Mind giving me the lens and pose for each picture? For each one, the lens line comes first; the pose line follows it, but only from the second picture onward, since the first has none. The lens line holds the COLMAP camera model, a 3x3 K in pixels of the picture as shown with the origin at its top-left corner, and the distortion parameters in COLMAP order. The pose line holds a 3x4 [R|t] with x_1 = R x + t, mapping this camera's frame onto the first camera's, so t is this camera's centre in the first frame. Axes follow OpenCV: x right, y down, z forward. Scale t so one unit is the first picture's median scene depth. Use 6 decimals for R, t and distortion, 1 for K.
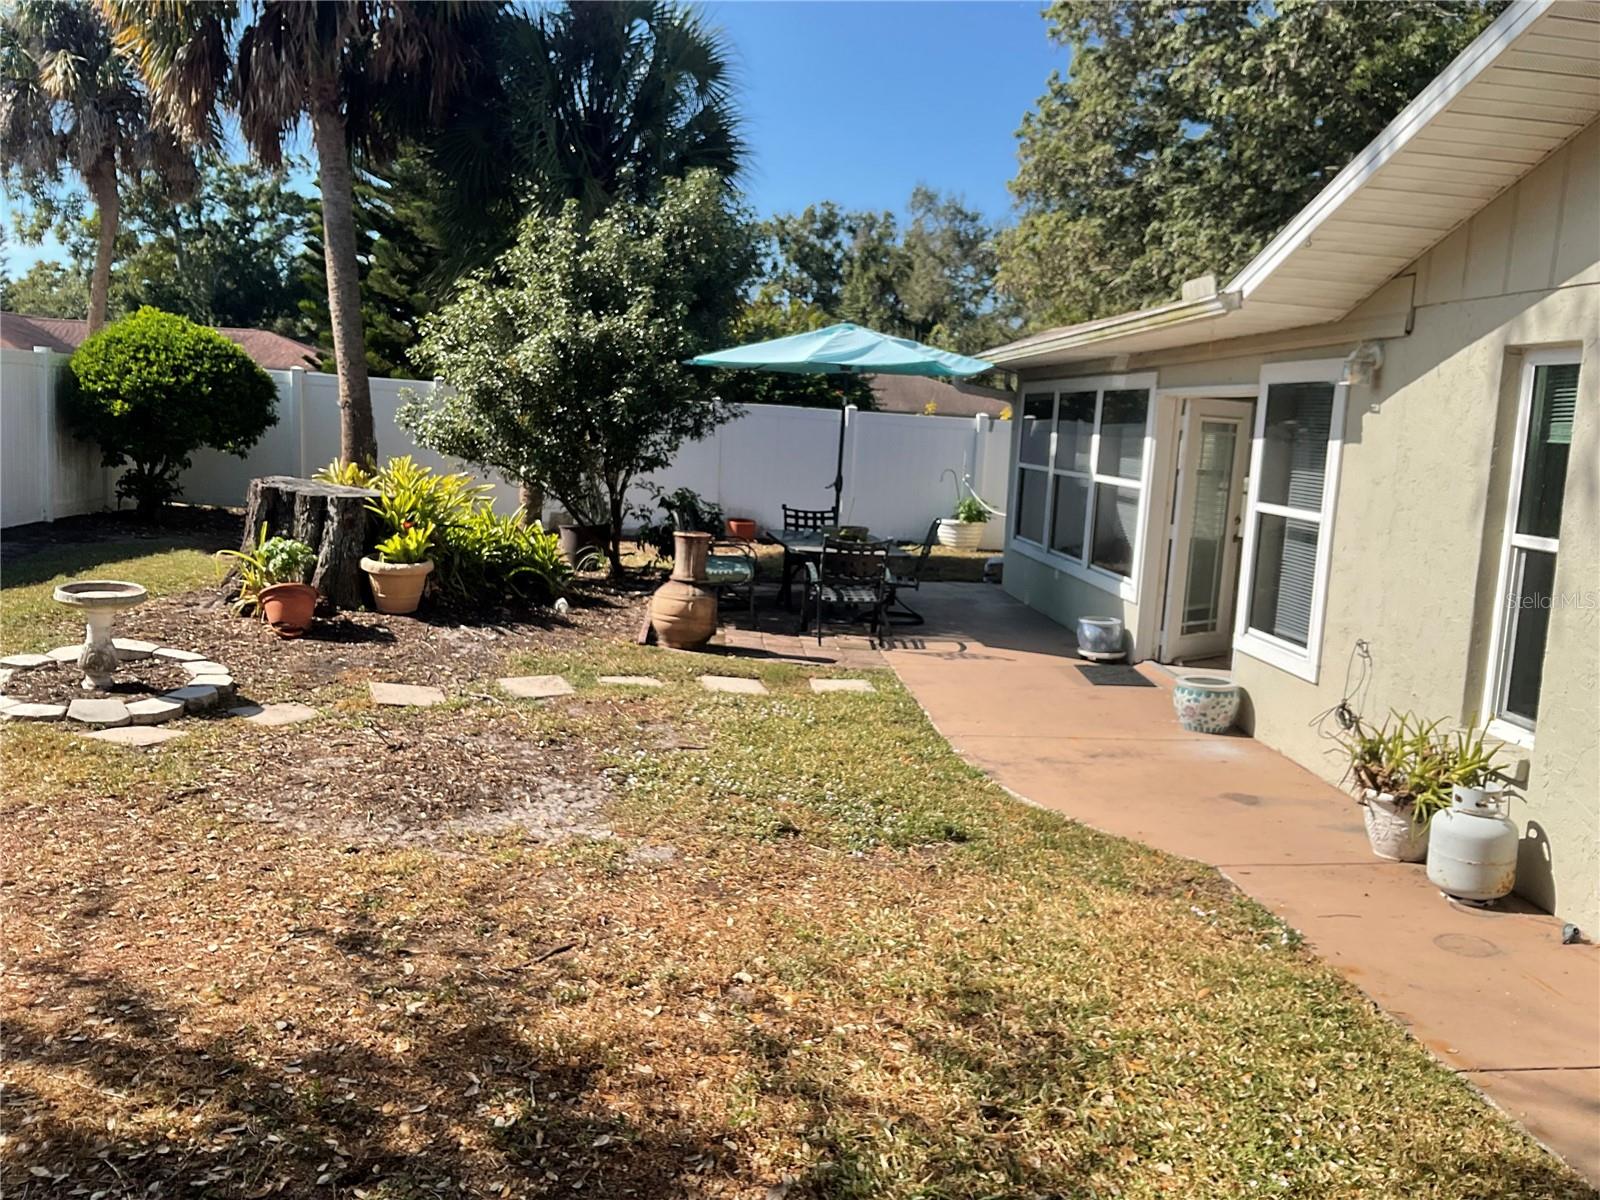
lens RADIAL K [[1337.5, 0, 809.7], [0, 1337.5, 592.1], [0, 0, 1]] dist [0.084579, -0.161388]
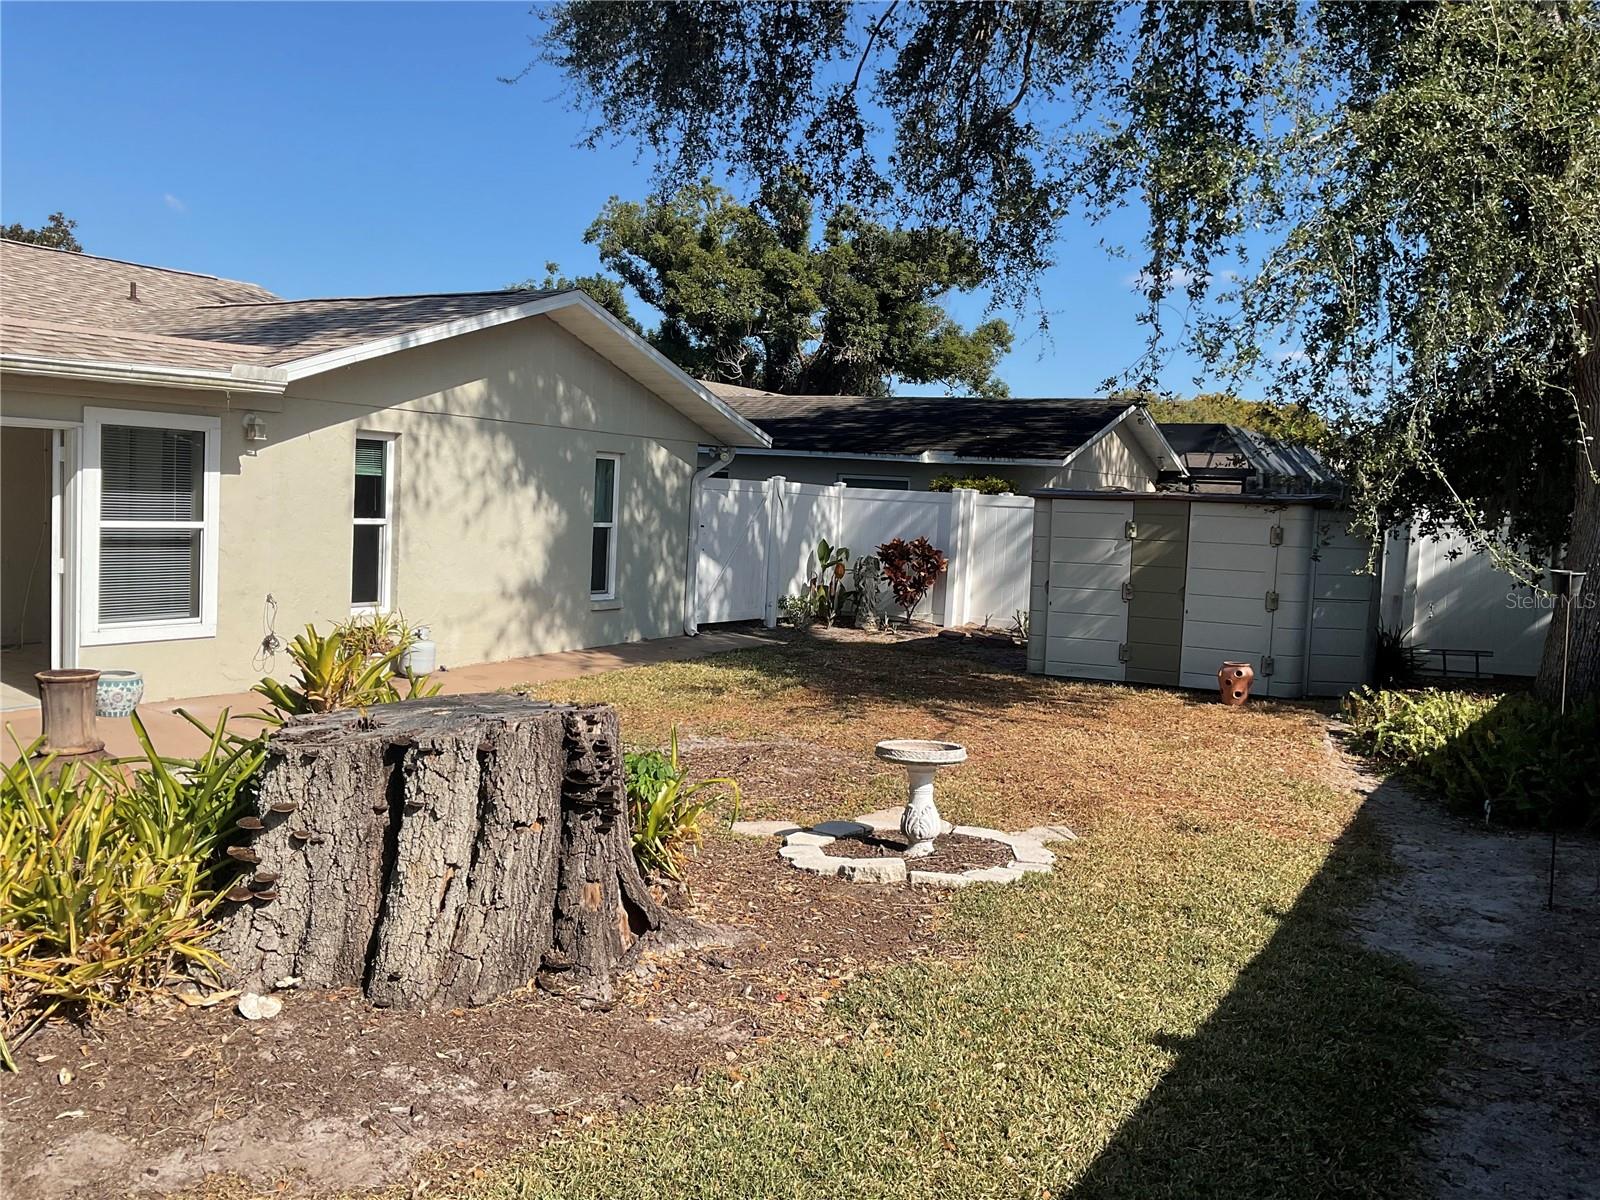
lens RADIAL K [[1337.5, 0, 796.7], [0, 1337.5, 599.3], [0, 0, 1]] dist [0.084579, -0.161388]
pose [[-0.805896, -0.137631, 0.575838, -0.950635], [-0.013262, 0.976558, 0.214847, -0.287654], [-0.591909, 0.165507, -0.788829, 1.723005]]
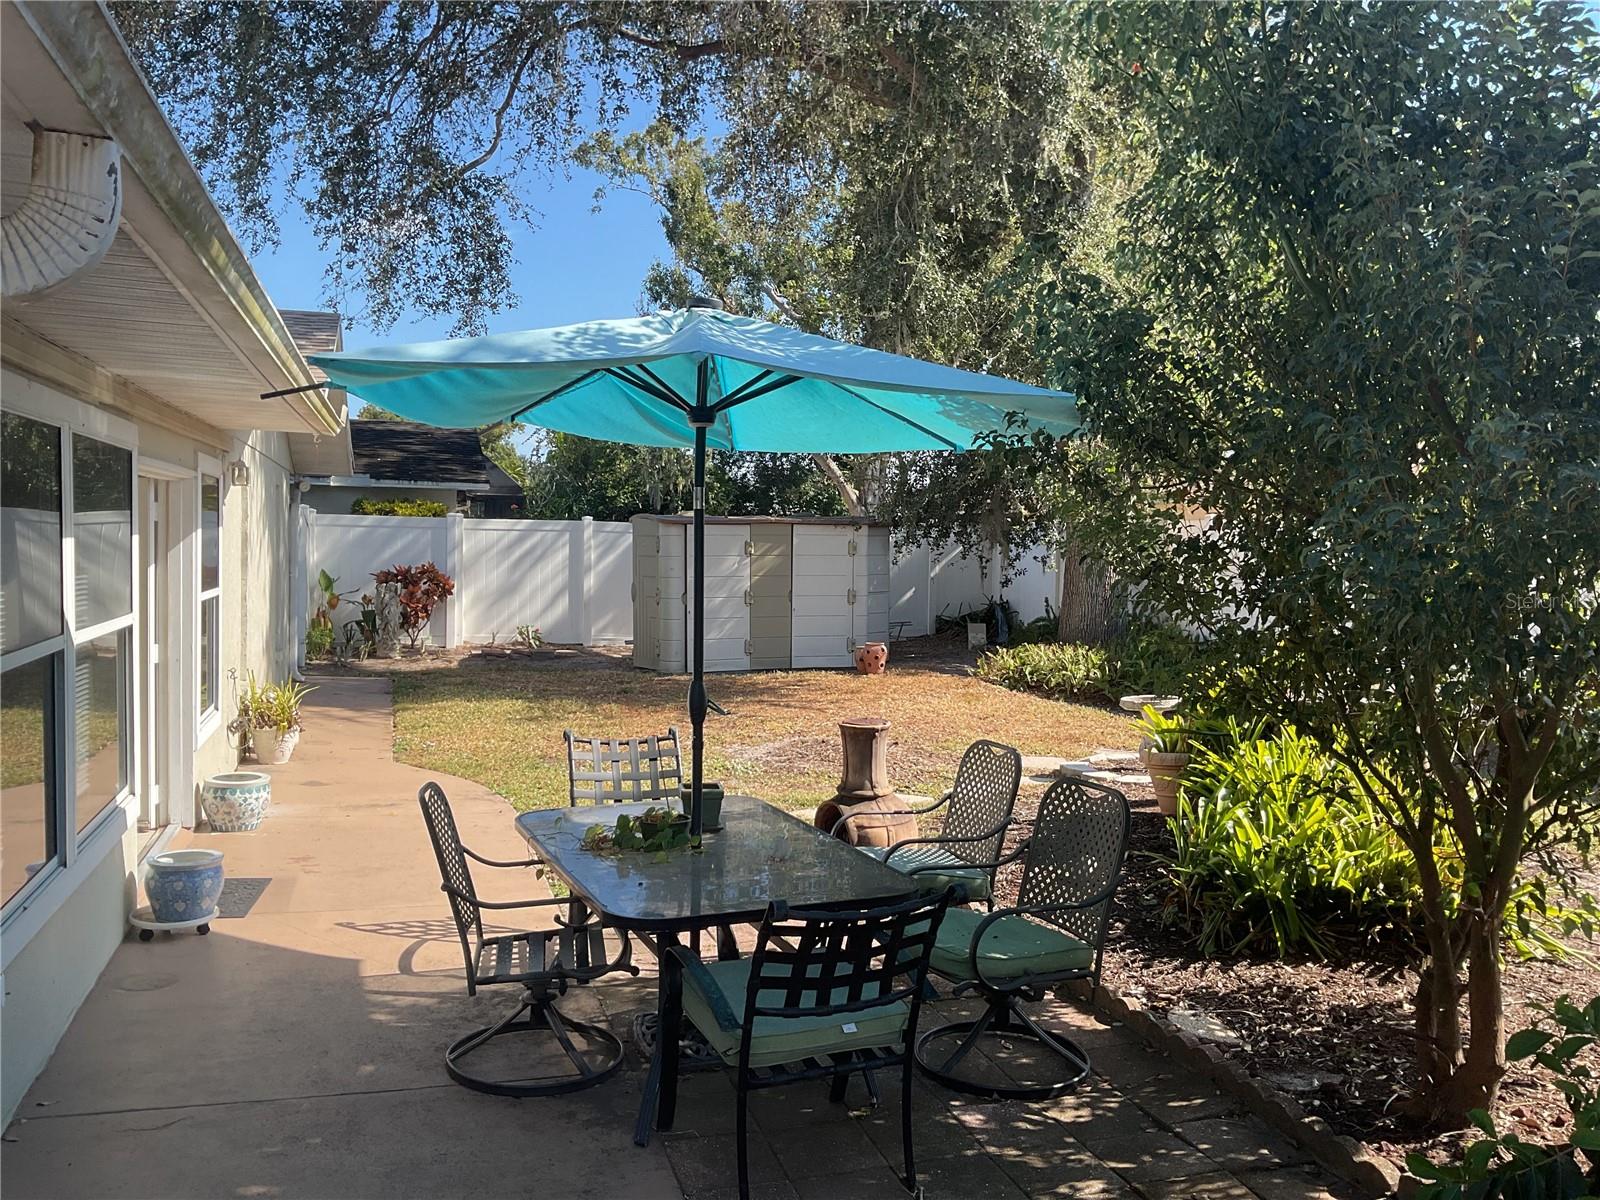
lens RADIAL K [[1337.5, 0, 812.3], [0, 1337.5, 594.8], [0, 0, 1]] dist [0.084579, -0.161388]
pose [[-0.971914, -0.061425, -0.227178, 0.135234], [-0.099526, 0.982043, 0.160267, -0.287501], [0.213254, 0.178376, -0.960575, 2.195082]]
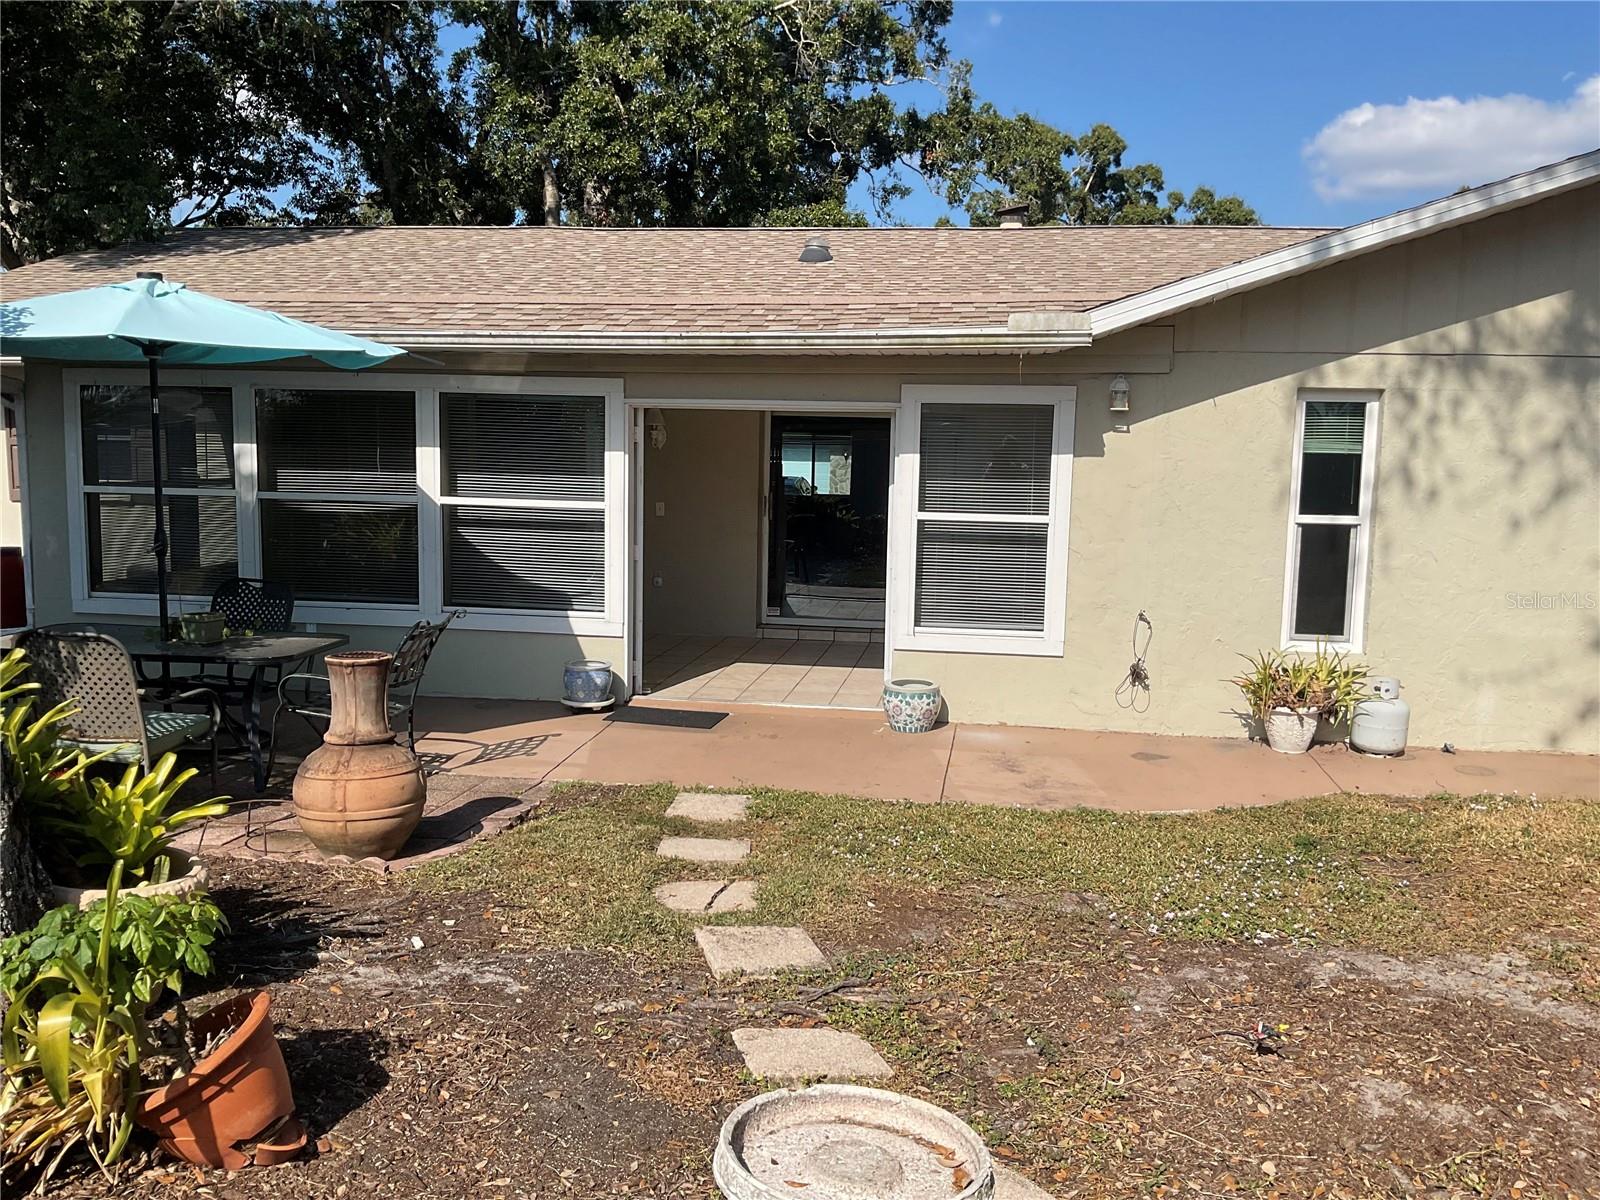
lens RADIAL K [[1337.5, 0, 800.9], [0, 1337.5, 608.9], [0, 0, 1]] dist [0.084579, -0.161388]
pose [[0.230133, -0.154430, 0.960828, -0.795351], [0.119149, 0.984372, 0.129676, -0.151679], [-0.965838, 0.084639, 0.244937, 0.896477]]
